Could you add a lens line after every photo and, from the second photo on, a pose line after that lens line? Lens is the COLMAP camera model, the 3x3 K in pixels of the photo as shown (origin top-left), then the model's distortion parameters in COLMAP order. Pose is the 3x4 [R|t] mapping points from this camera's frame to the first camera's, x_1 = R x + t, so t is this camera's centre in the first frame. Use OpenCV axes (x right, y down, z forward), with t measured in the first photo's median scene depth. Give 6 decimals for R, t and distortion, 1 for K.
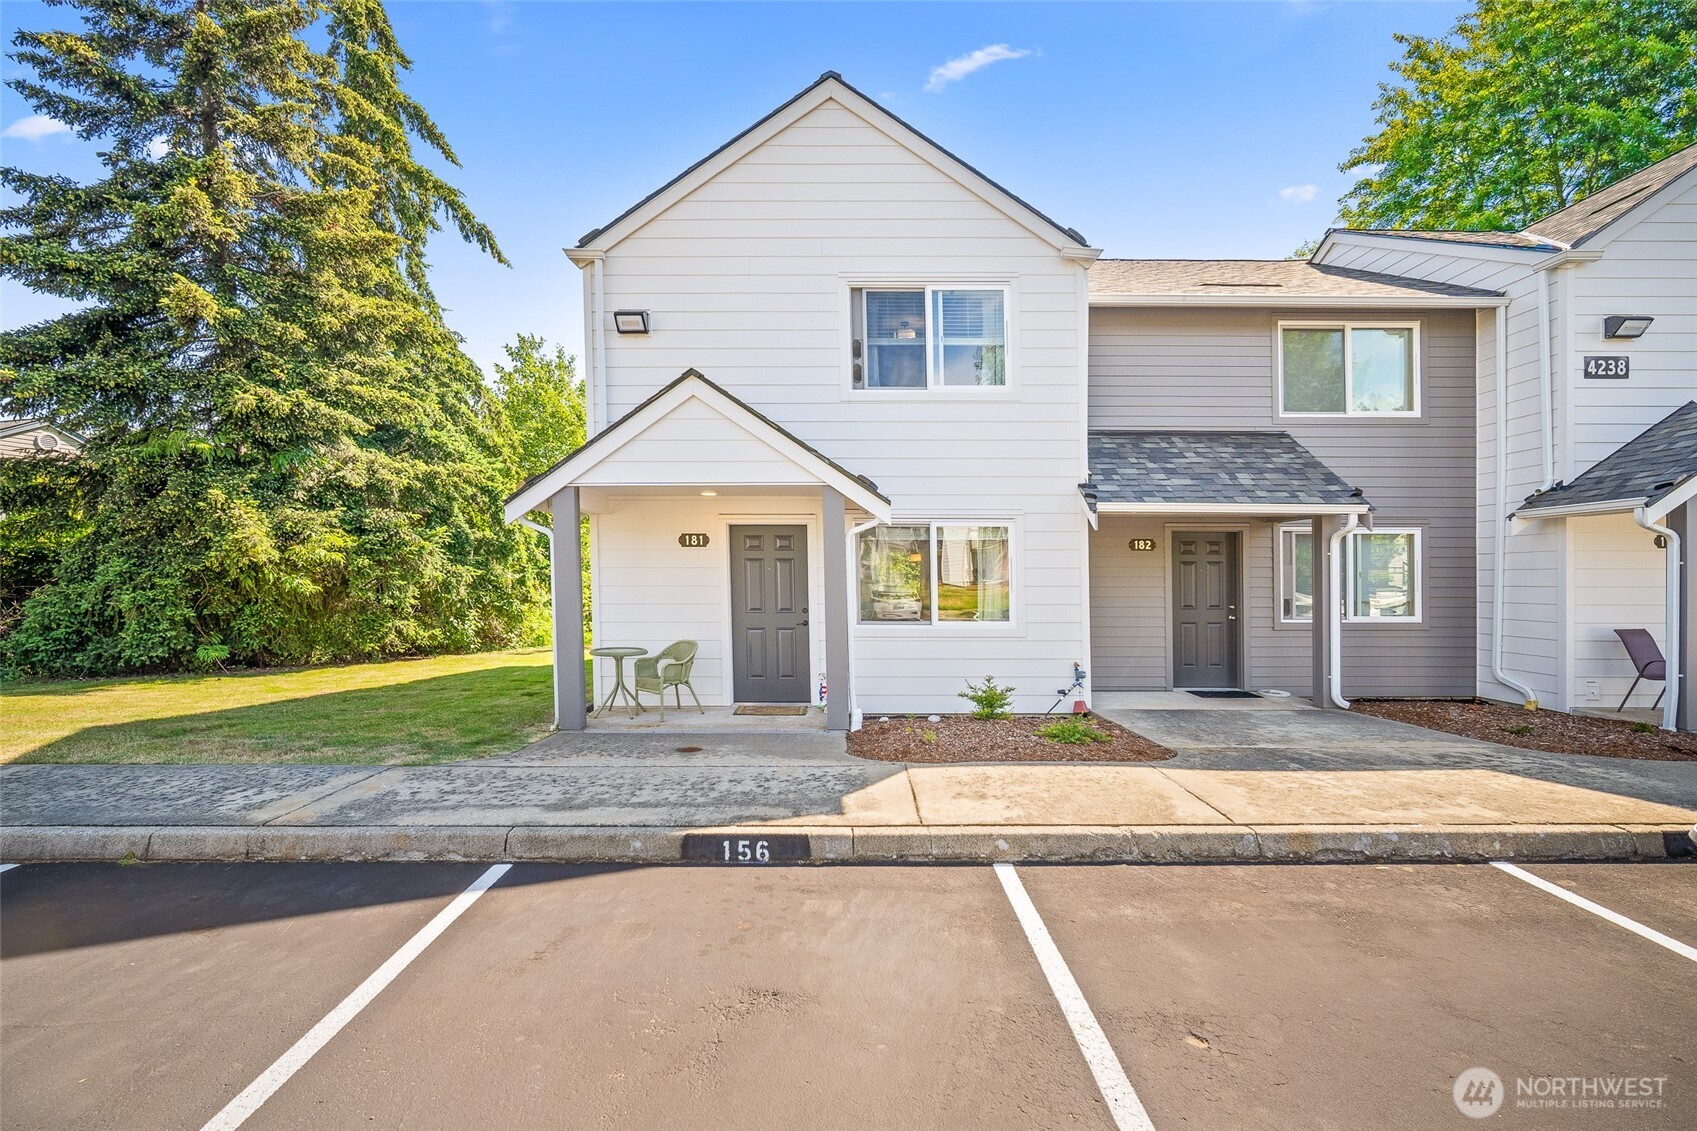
lens RADIAL K [[737.1, 0, 849.2], [0, 737.1, 557.5], [0, 0, 1]] dist [-0.014316, 0.004935]
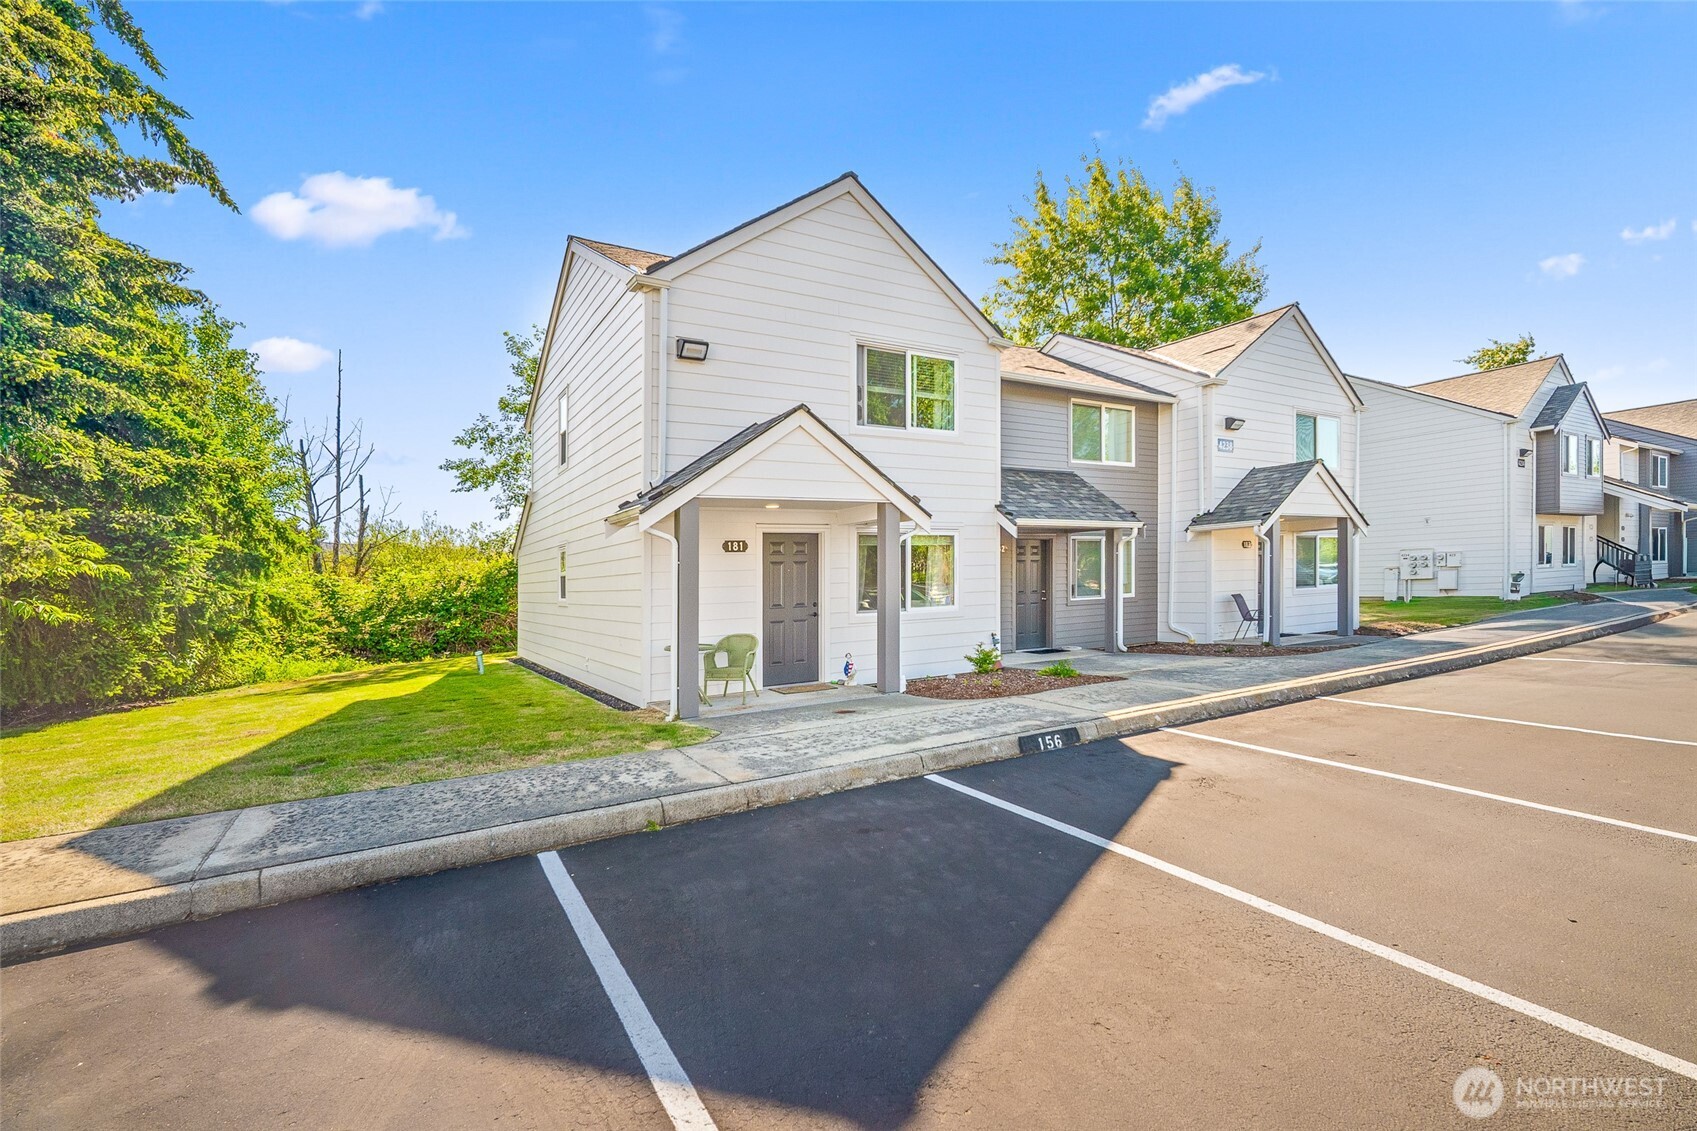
lens RADIAL K [[737.1, 0, 849.2], [0, 737.1, 557.5], [0, 0, 1]] dist [-0.014316, 0.004935]
pose [[0.864952, -0.011757, 0.501717, -0.628733], [0.017848, 0.999814, -0.007341, 0.005272], [-0.501537, 0.015304, 0.865001, -0.069608]]
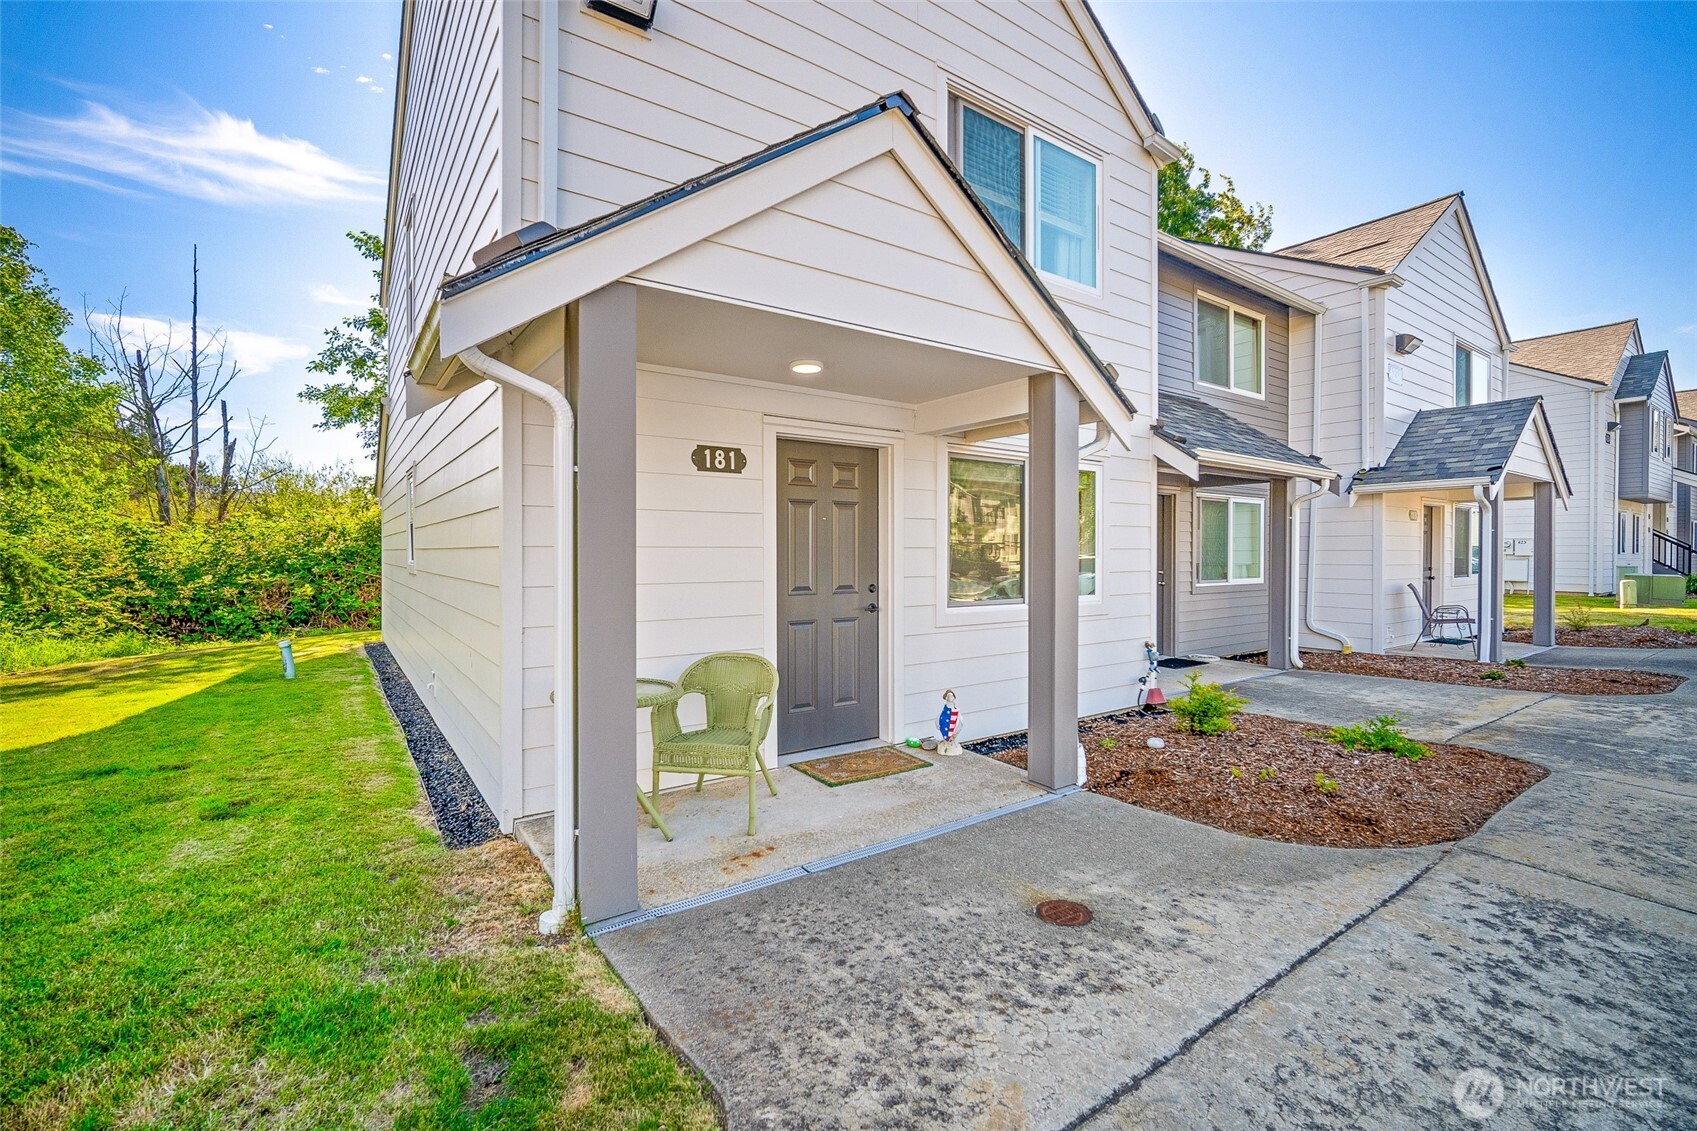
lens RADIAL K [[701.0, 0, 824.8], [0, 701.0, 522.5], [0, 0, 1]] dist [-0.014626, -0.000065]
pose [[0.837435, 0.023152, 0.546046, -0.420132], [-0.015666, 0.999709, -0.018361, 0.029579], [-0.546312, 0.006822, 0.837554, 0.540077]]
